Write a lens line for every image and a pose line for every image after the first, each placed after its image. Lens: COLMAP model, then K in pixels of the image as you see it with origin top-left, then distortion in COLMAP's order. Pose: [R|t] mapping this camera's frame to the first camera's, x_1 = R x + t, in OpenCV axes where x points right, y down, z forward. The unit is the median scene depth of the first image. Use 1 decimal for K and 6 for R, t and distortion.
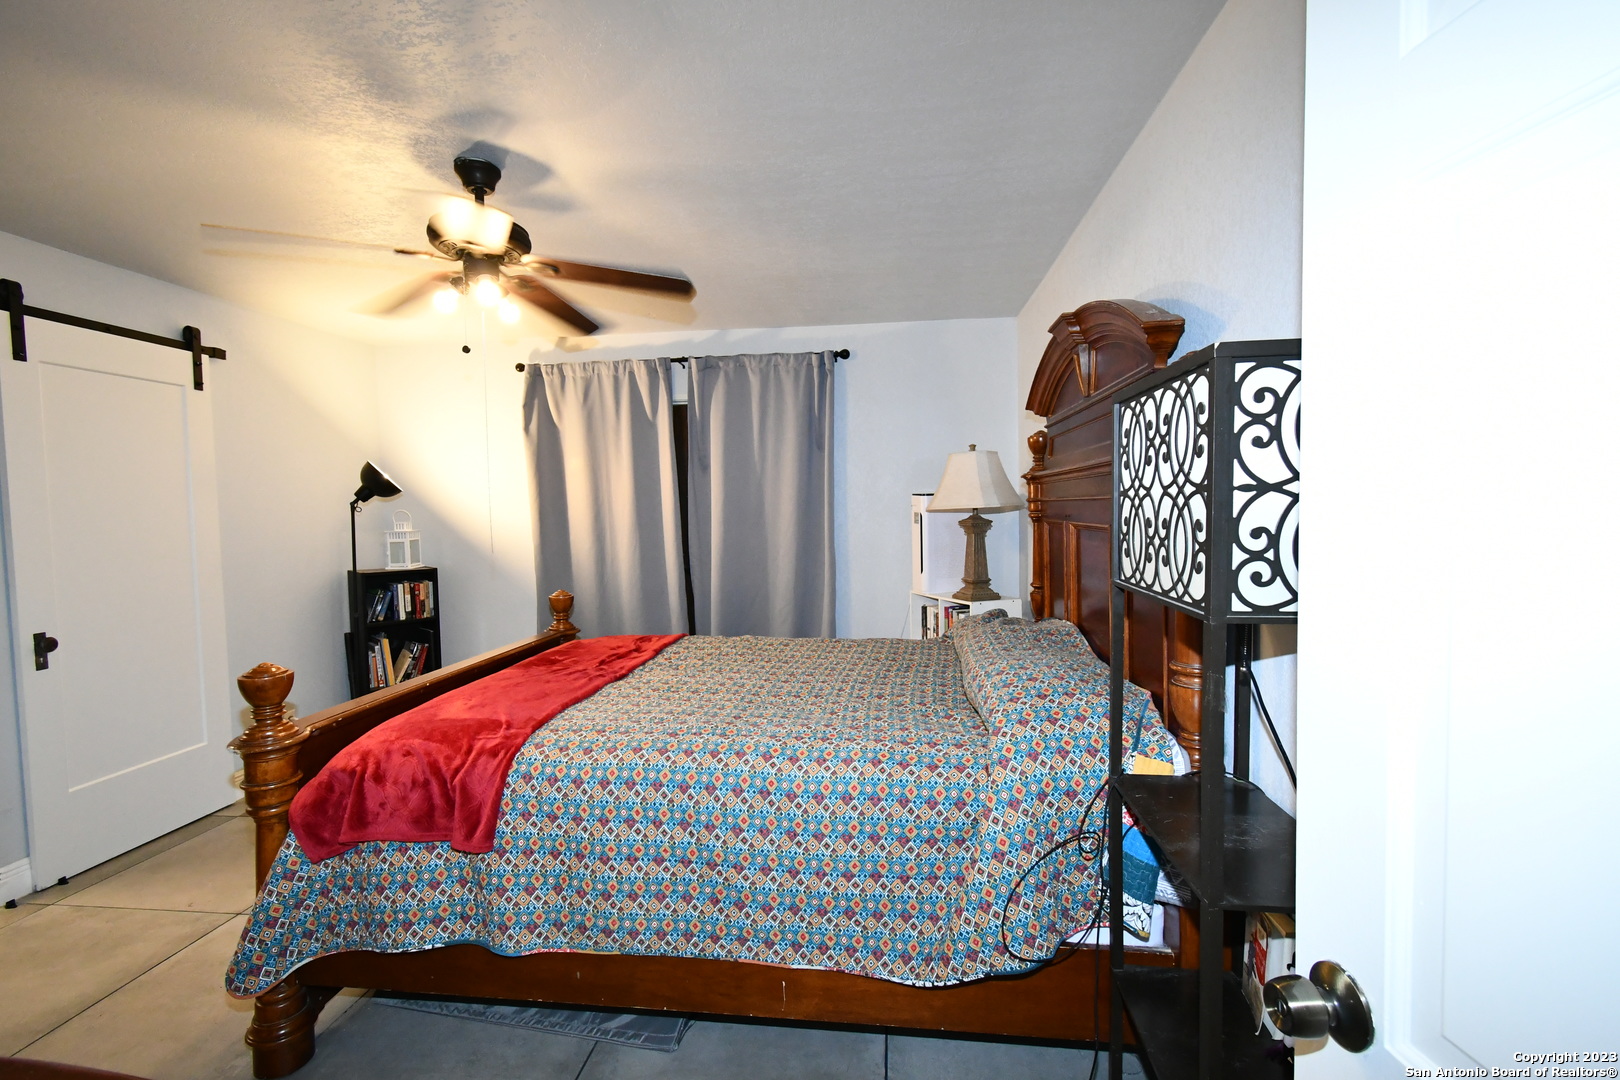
lens RADIAL K [[714.3, 0, 813.9], [0, 714.3, 544.4], [0, 0, 1]] dist [0.009752, -0.005406]
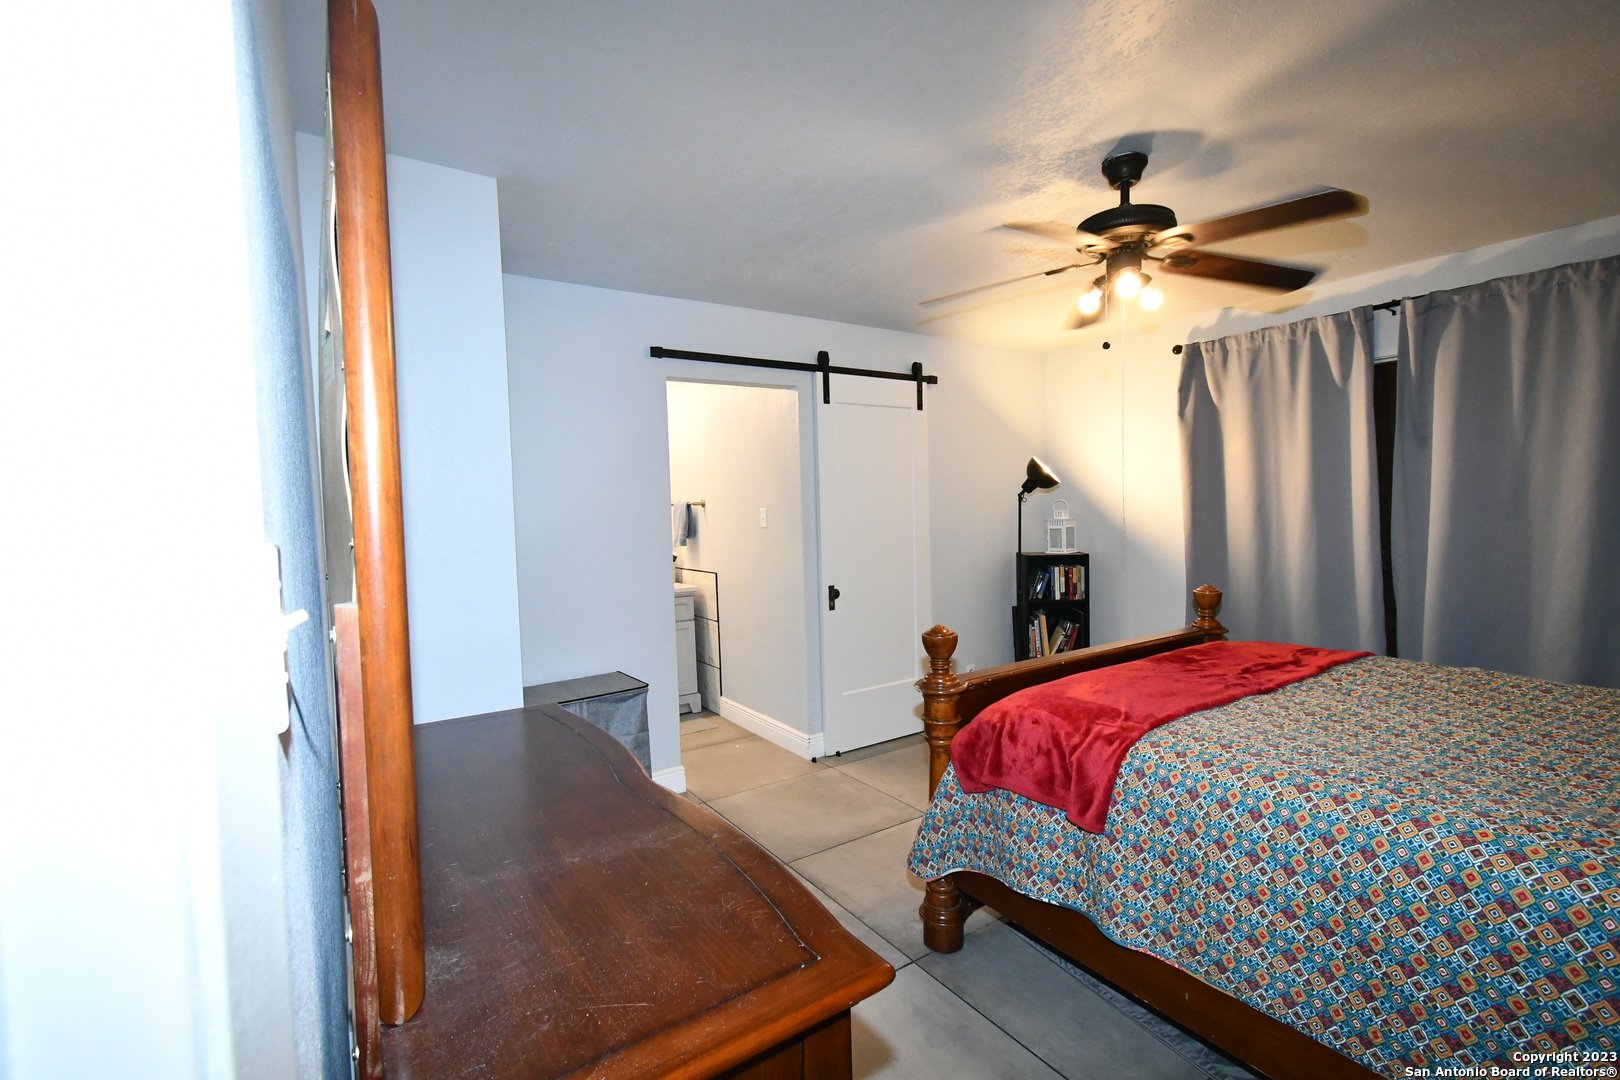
lens RADIAL K [[714.3, 0, 813.9], [0, 714.3, 544.4], [0, 0, 1]] dist [0.009752, -0.005406]
pose [[0.642648, 0.038294, -0.765204, 0.034712], [-0.023368, 0.999265, 0.030382, -0.006378], [0.765805, -0.001644, 0.643070, 0.012693]]
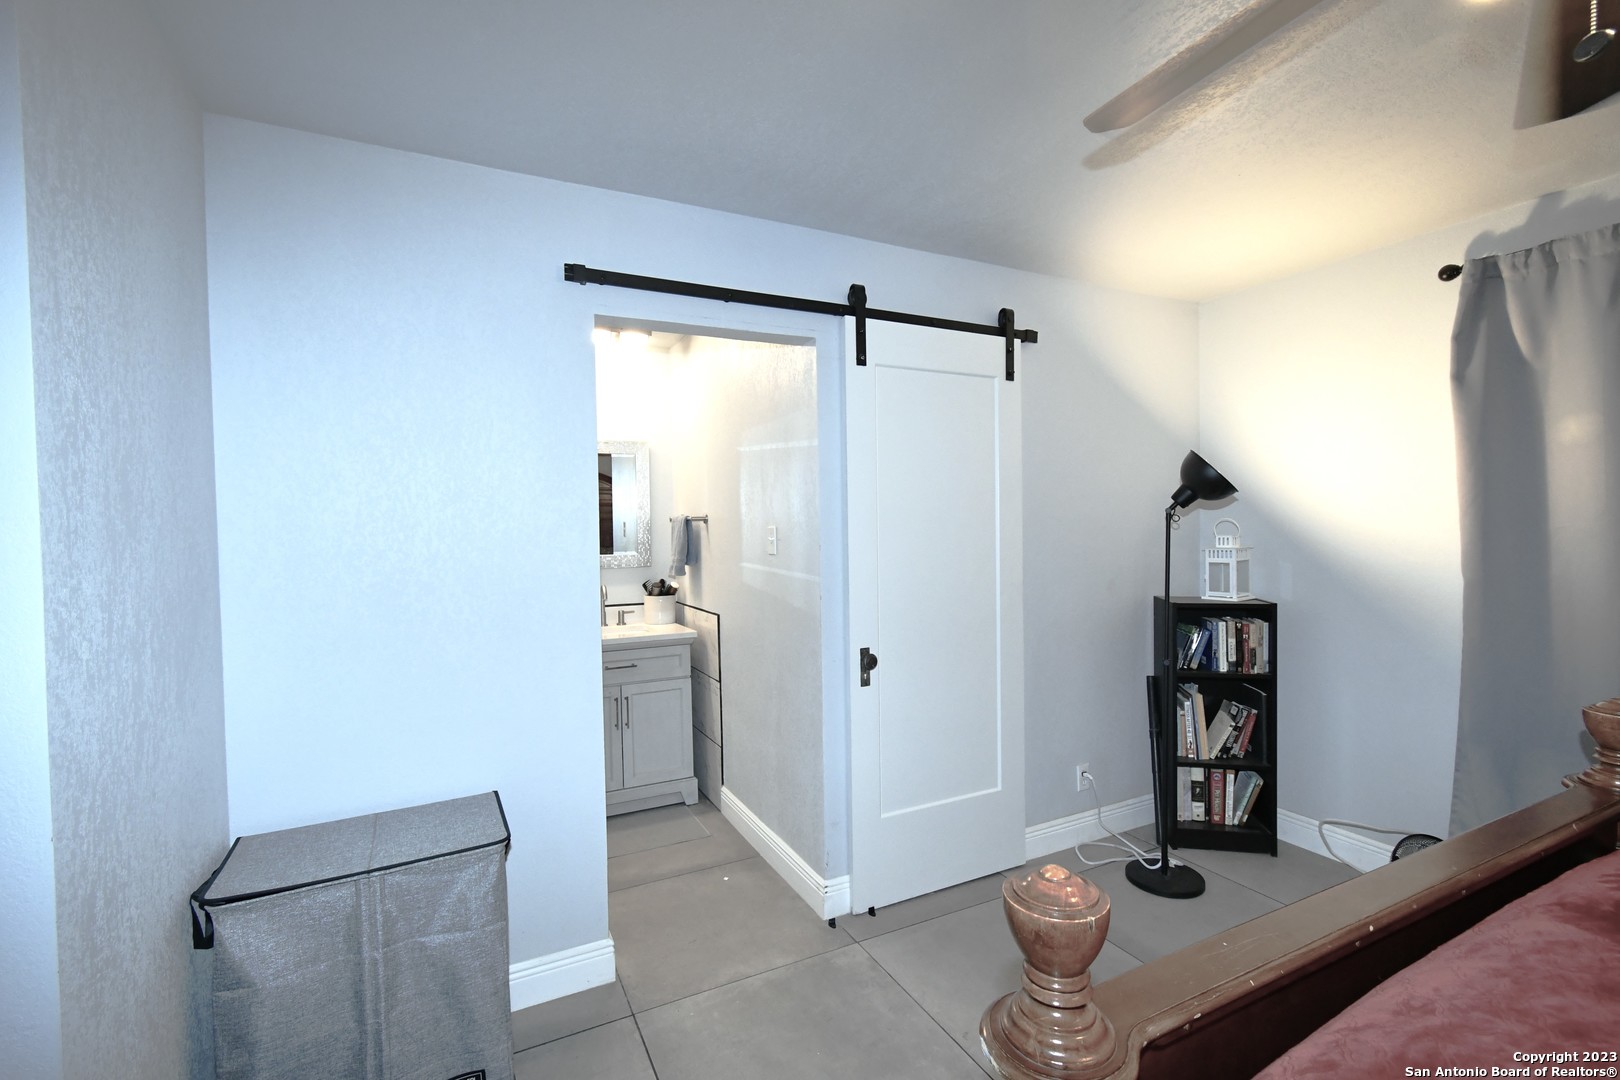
lens RADIAL K [[714.3, 0, 813.9], [0, 714.3, 544.4], [0, 0, 1]] dist [0.009752, -0.005406]
pose [[0.545937, 0.030321, -0.837277, -0.319177], [-0.038101, 0.999210, 0.011342, -0.023137], [0.836959, 0.025709, 0.546661, 0.415145]]
